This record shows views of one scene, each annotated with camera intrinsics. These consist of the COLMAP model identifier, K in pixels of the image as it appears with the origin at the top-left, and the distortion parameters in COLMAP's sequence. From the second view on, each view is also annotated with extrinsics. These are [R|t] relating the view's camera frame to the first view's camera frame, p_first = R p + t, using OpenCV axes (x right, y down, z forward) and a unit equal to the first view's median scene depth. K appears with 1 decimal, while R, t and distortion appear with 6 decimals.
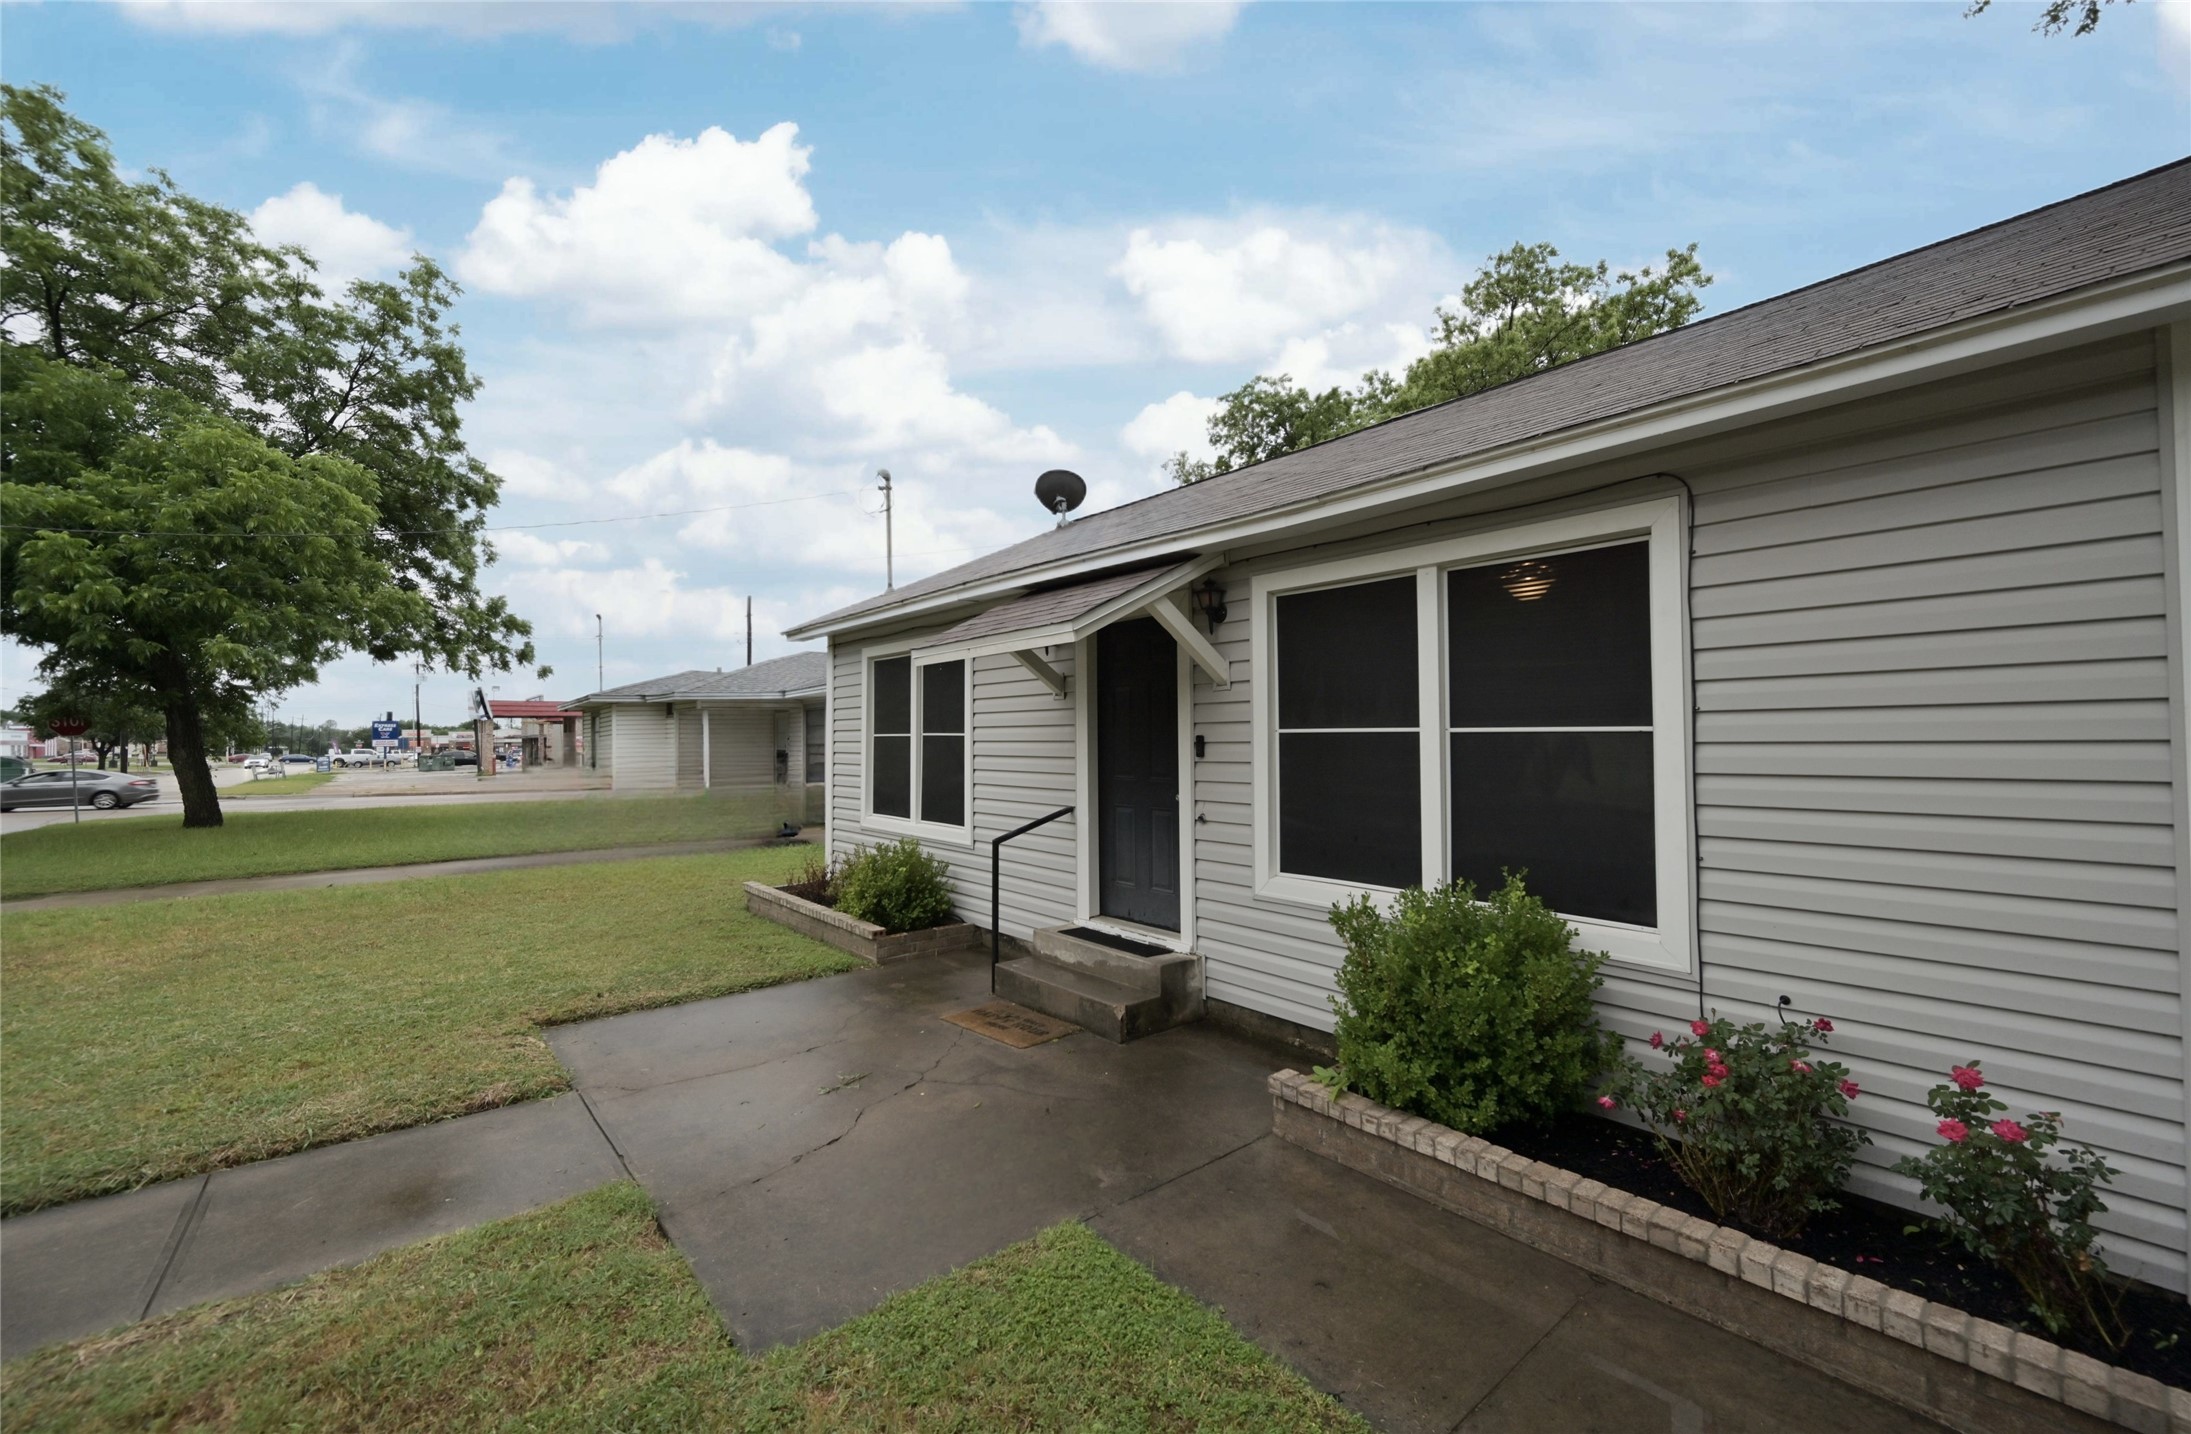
lens RADIAL K [[877.7, 0, 1090.8], [0, 877.7, 723.4], [0, 0, 1]] dist [0.000826, 0.000020]
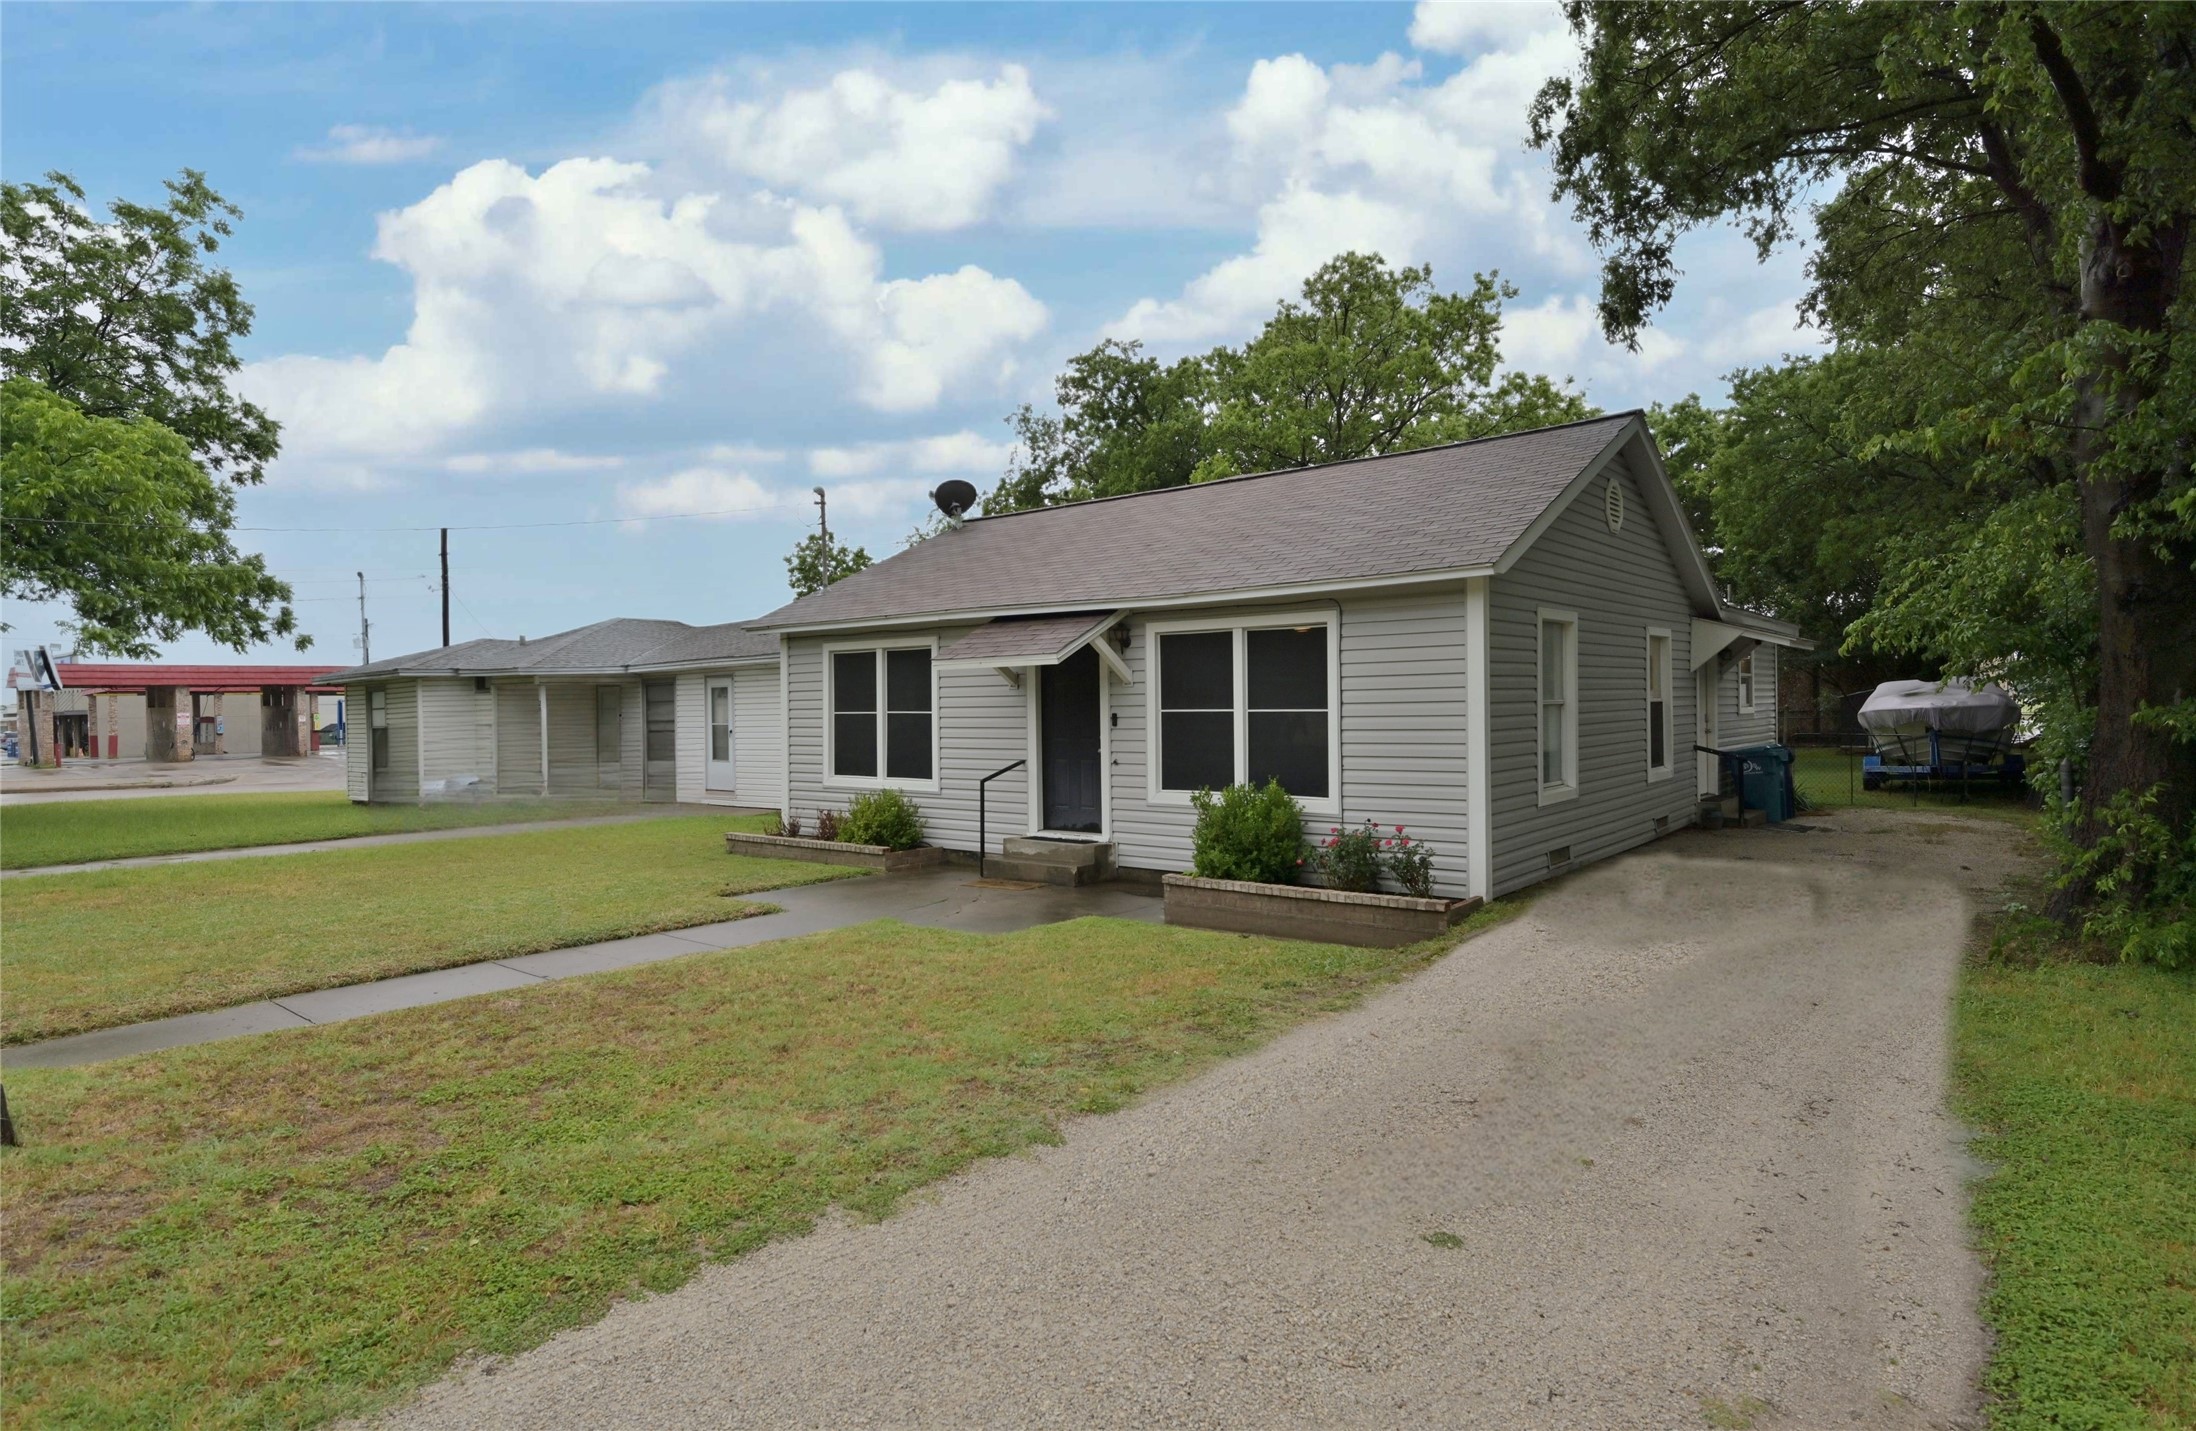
lens RADIAL K [[1187.6, 0, 1098.6], [0, 1187.6, 720.4], [0, 0, 1]] dist [-0.007386, -0.000107]
pose [[0.979703, -0.006056, 0.200362, -0.352872], [0.001349, 0.999720, 0.023623, -0.025719], [-0.200449, -0.022873, 0.979437, -1.199438]]
